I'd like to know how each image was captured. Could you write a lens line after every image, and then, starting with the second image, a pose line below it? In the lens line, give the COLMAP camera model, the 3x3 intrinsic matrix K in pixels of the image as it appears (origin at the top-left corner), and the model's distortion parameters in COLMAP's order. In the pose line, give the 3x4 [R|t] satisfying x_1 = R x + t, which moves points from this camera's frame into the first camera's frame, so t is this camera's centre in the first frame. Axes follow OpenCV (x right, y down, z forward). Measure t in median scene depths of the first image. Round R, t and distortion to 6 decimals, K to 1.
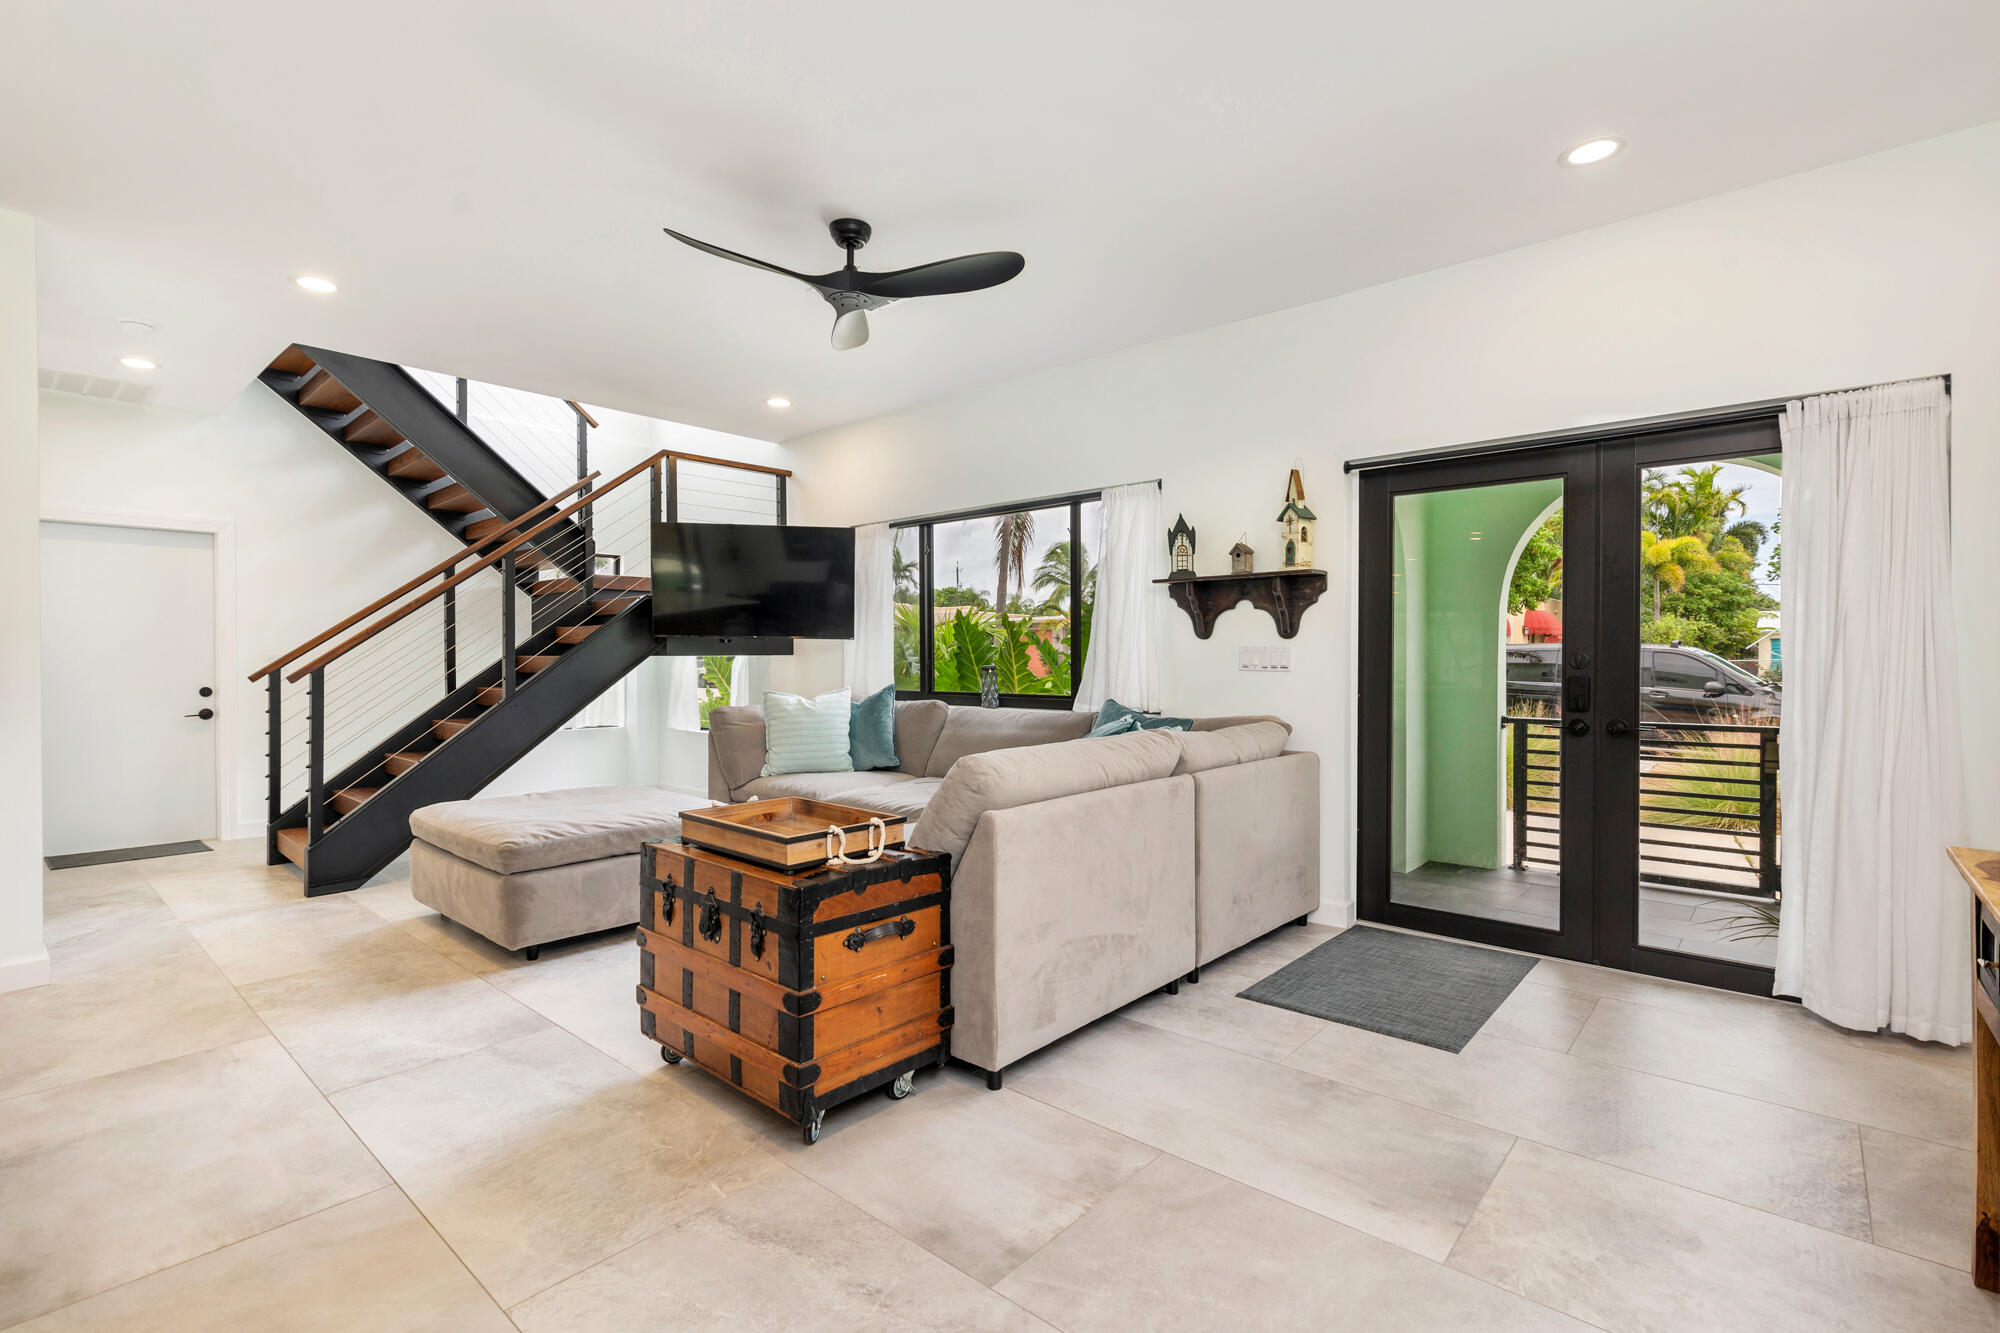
lens RADIAL K [[909.5, 0, 996.9], [0, 909.5, 666.8], [0, 0, 1]] dist [0.000283, -0.000352]
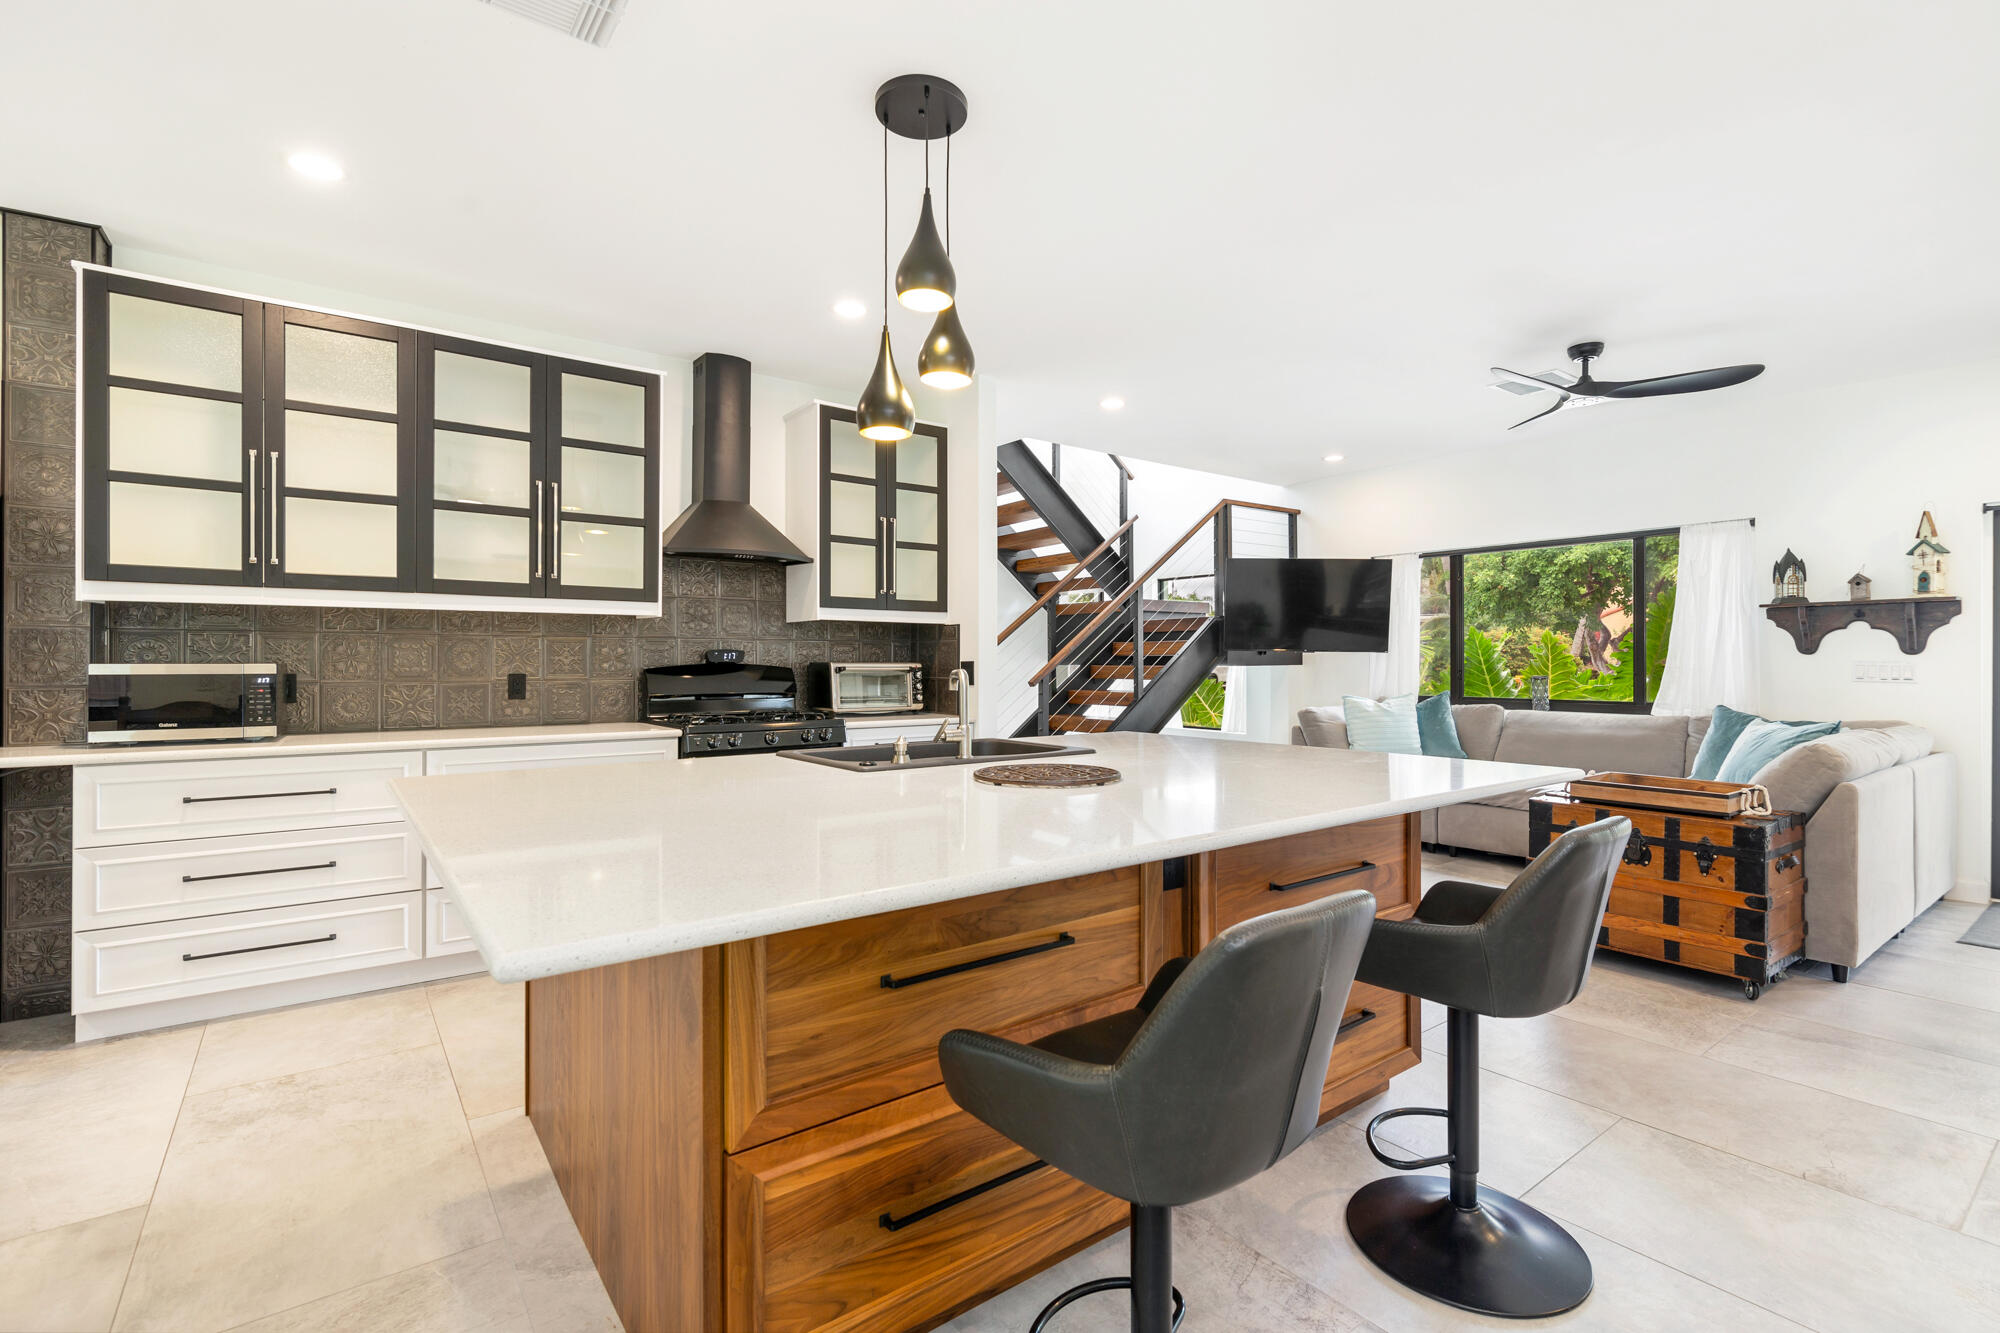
lens RADIAL K [[907.7, 0, 996.0], [0, 907.7, 665.9], [0, 0, 1]] dist [0.005239, -0.001780]
pose [[0.979339, 0.002612, -0.202207, -0.547923], [-0.003815, 0.999977, -0.005563, -0.005492], [0.202188, 0.006220, 0.979327, -0.351116]]
